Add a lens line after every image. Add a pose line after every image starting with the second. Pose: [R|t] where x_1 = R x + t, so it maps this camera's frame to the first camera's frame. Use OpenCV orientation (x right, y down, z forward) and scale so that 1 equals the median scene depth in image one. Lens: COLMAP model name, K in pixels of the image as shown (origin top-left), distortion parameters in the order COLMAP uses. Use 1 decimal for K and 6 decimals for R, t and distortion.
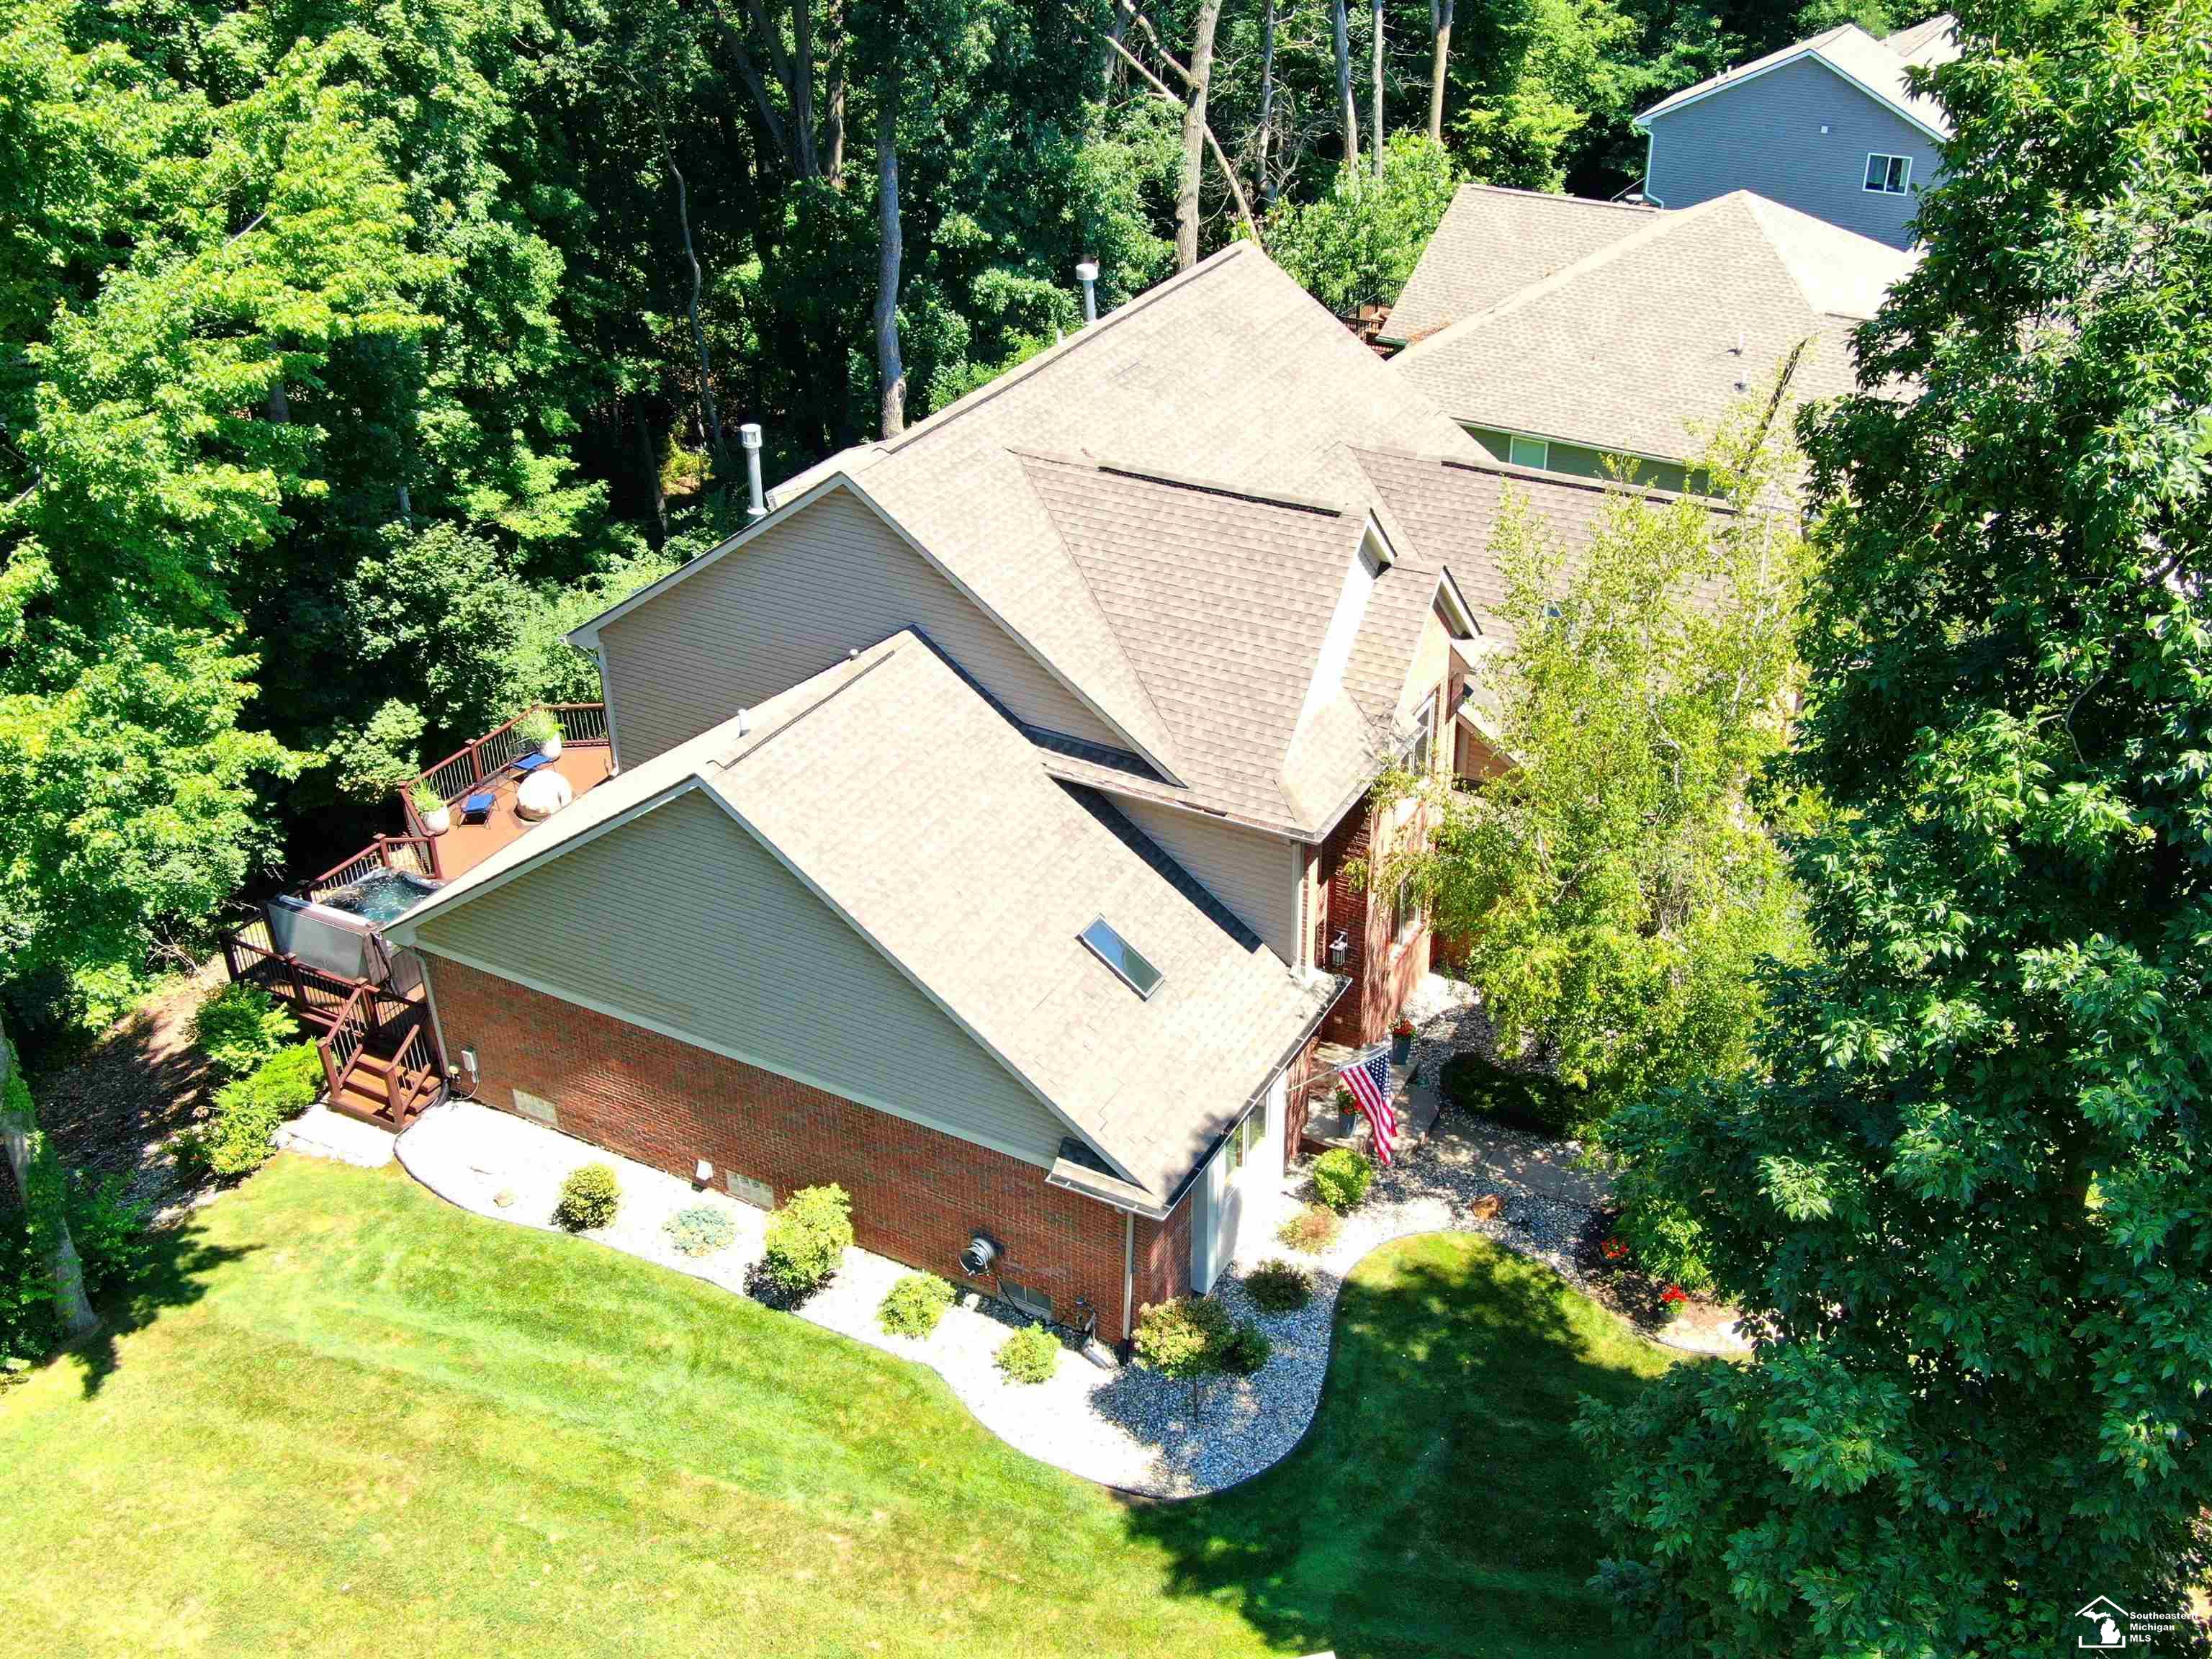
lens RADIAL K [[2129.5, 0, 1121.8], [0, 2129.5, 823.8], [0, 0, 1]] dist [-0.006536, 0.000000]
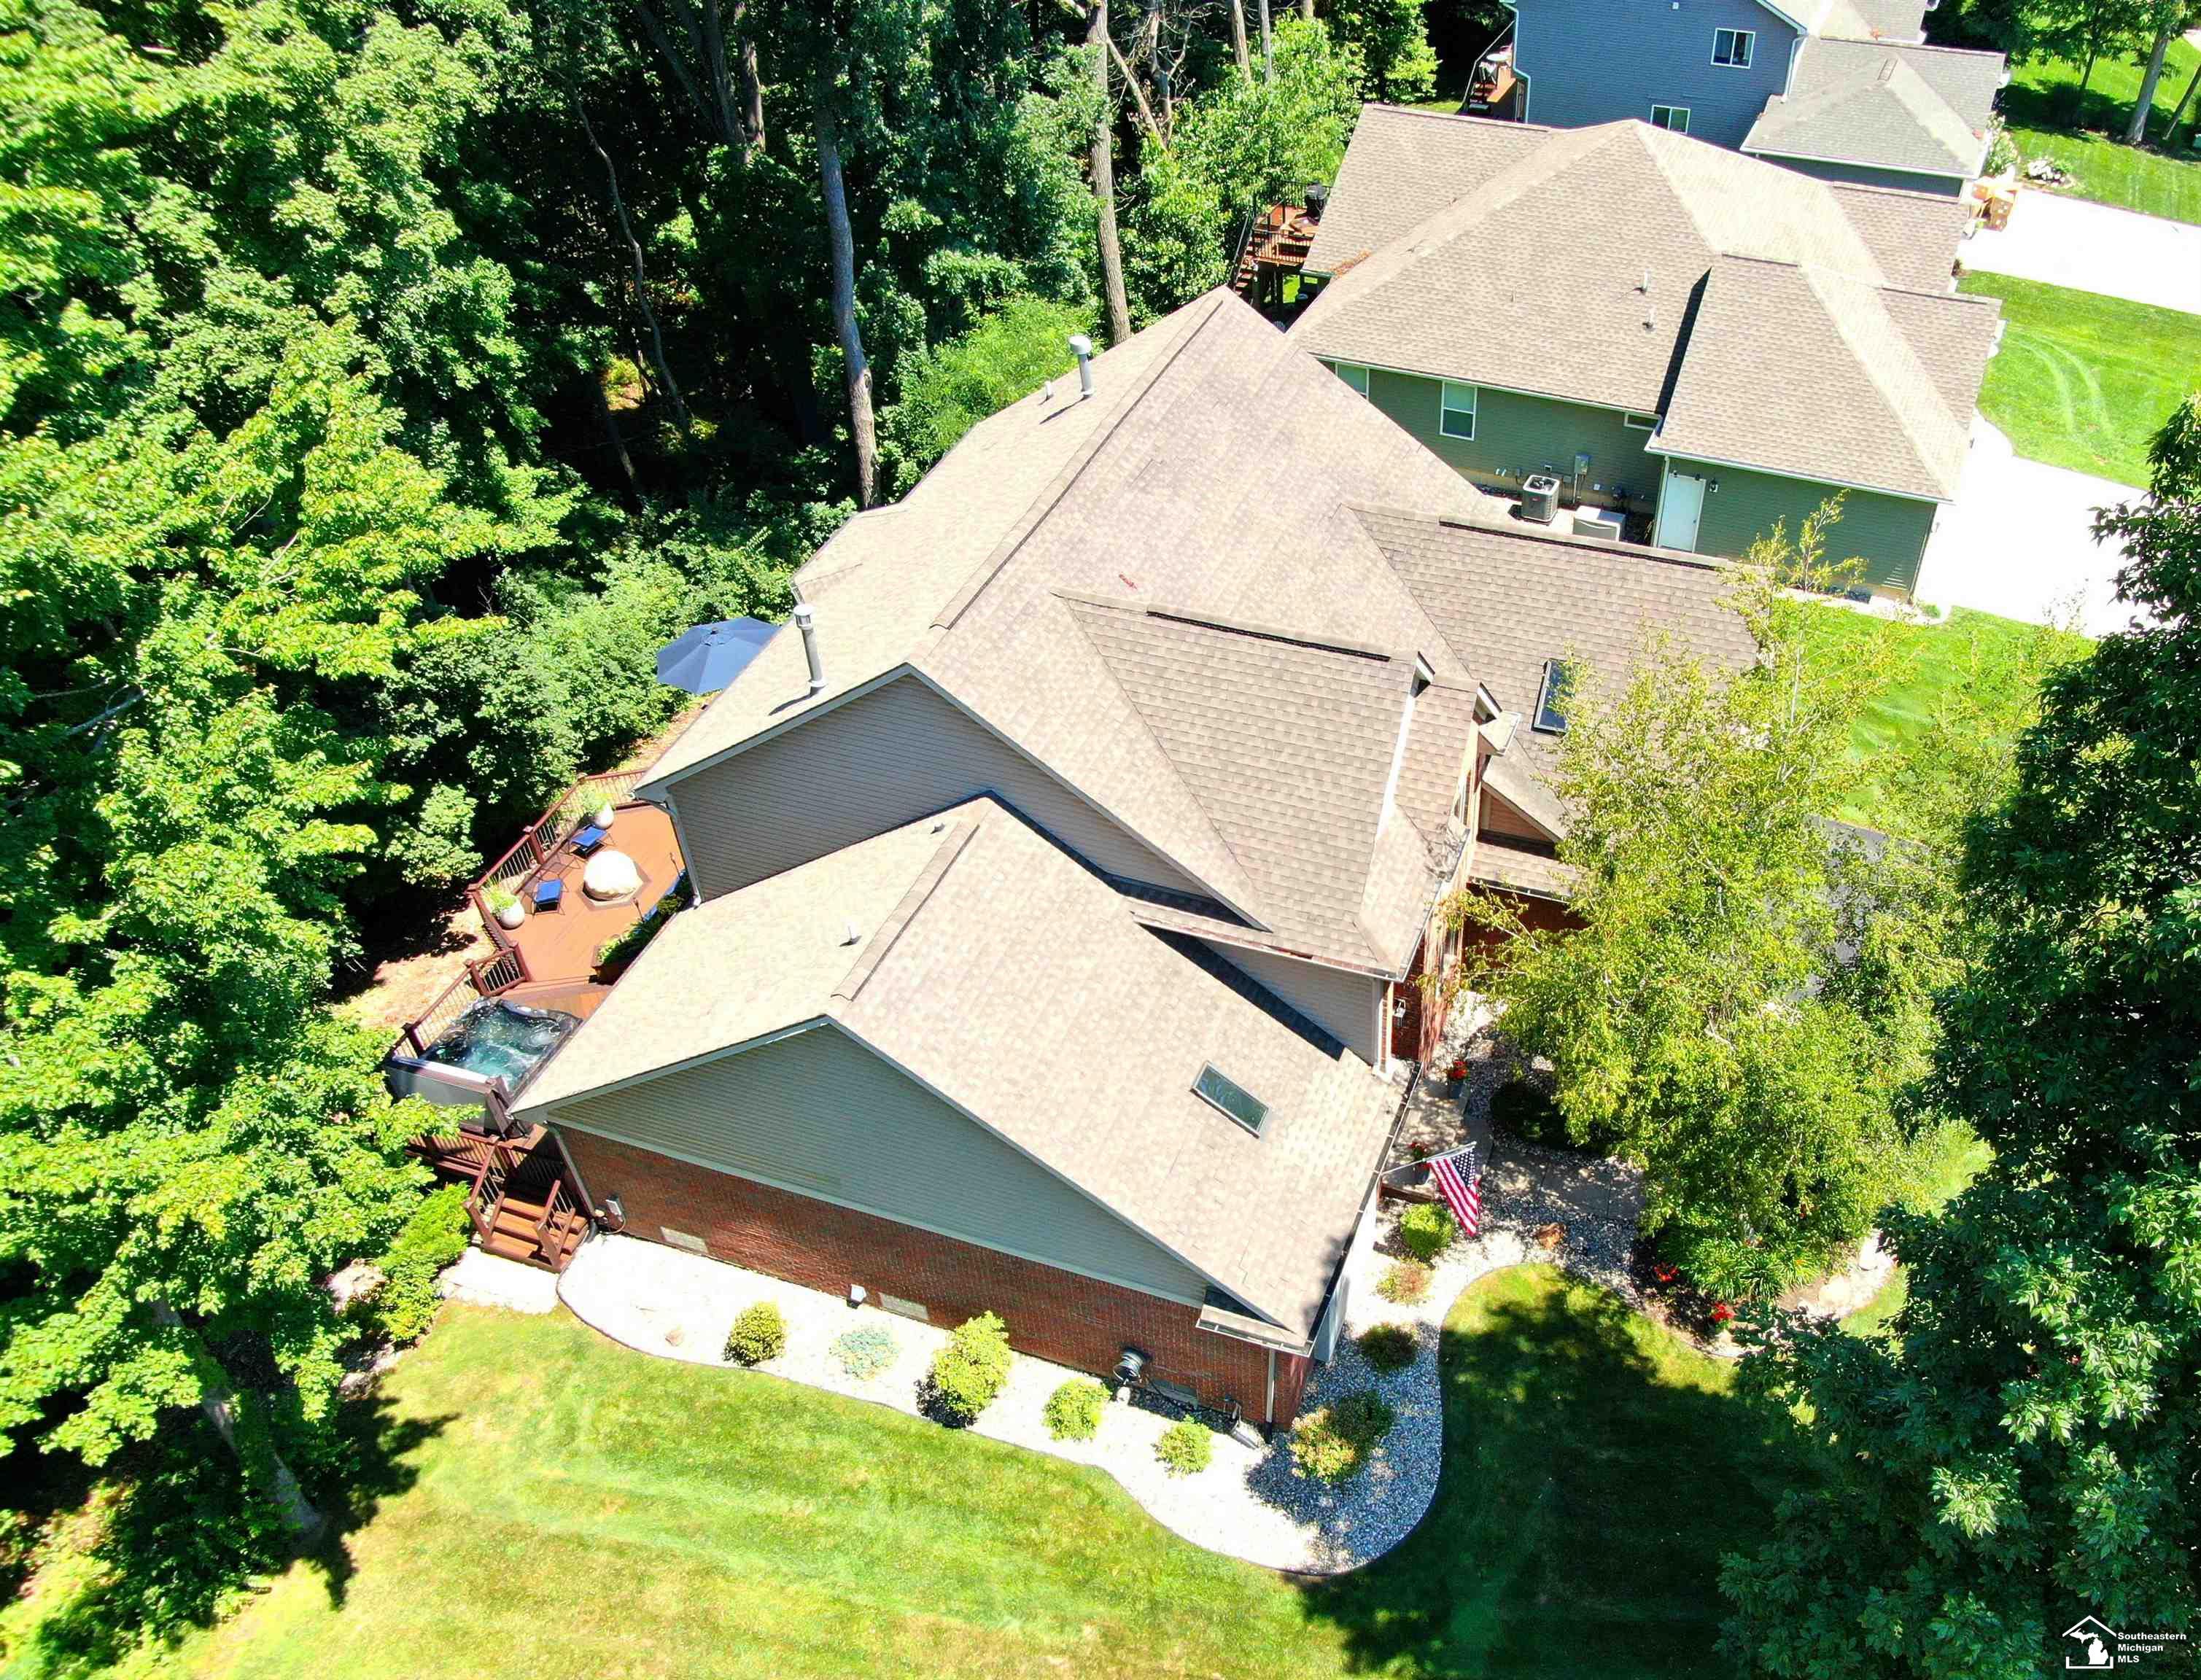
lens RADIAL K [[1809.1, 0, 1278.9], [0, 1809.1, 929.6], [0, 0, 1]] dist [-0.032888, 0.019297]
pose [[0.985839, -0.114664, 0.122366, -0.075274], [0.084161, 0.969451, 0.230393, -0.220558], [-0.145046, -0.216832, 0.965373, 0.108744]]
